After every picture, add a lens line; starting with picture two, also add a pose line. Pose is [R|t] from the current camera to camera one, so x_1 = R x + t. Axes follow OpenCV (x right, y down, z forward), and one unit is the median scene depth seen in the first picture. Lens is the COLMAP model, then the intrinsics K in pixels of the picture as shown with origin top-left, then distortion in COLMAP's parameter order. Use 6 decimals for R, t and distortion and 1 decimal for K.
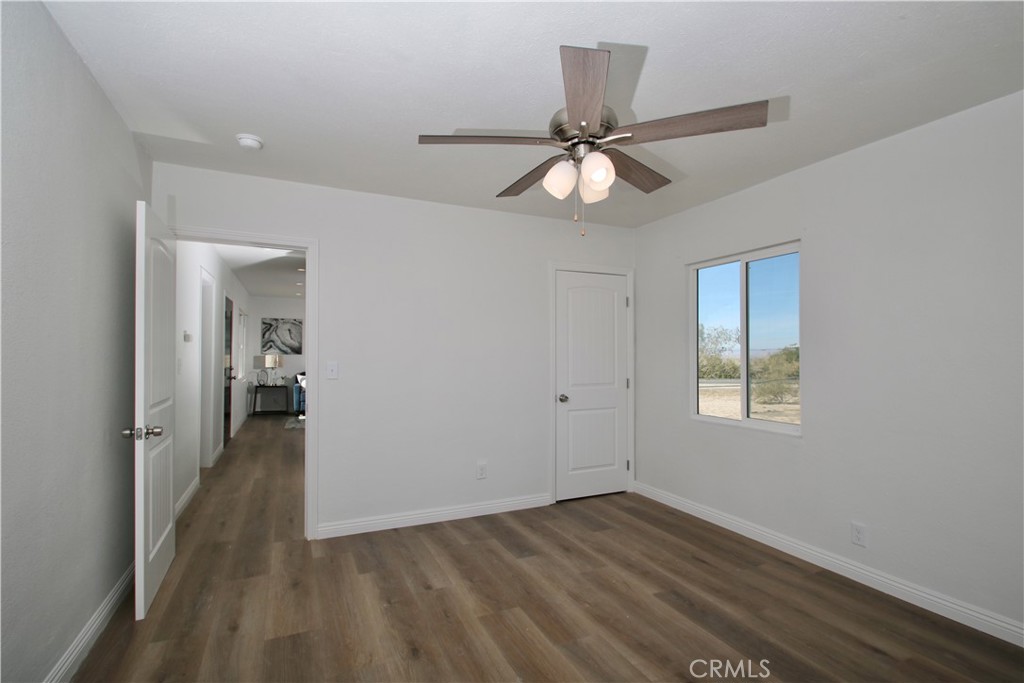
lens RADIAL K [[470.7, 0, 503.9], [0, 470.7, 345.0], [0, 0, 1]] dist [0.006756, -0.013176]
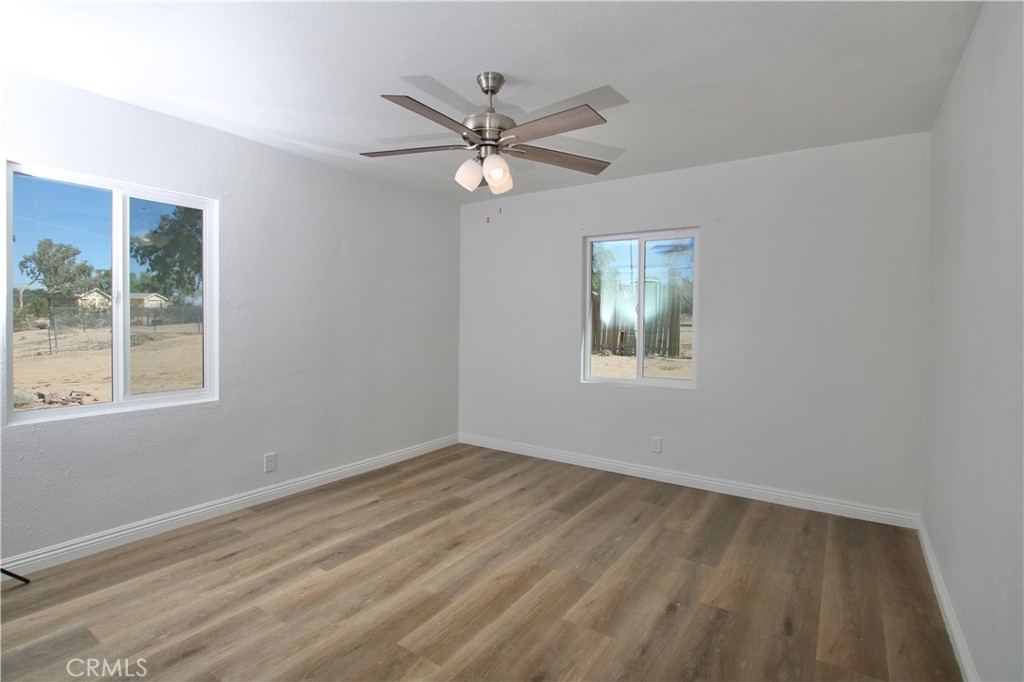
lens RADIAL K [[470.7, 0, 503.9], [0, 470.7, 344.5], [0, 0, 1]] dist [0.006756, -0.013176]
pose [[-0.508094, -0.054013, 0.859607, -0.698663], [-0.035275, 0.998499, 0.041890, 0.008766], [-0.860579, -0.009038, -0.509236, 1.216381]]
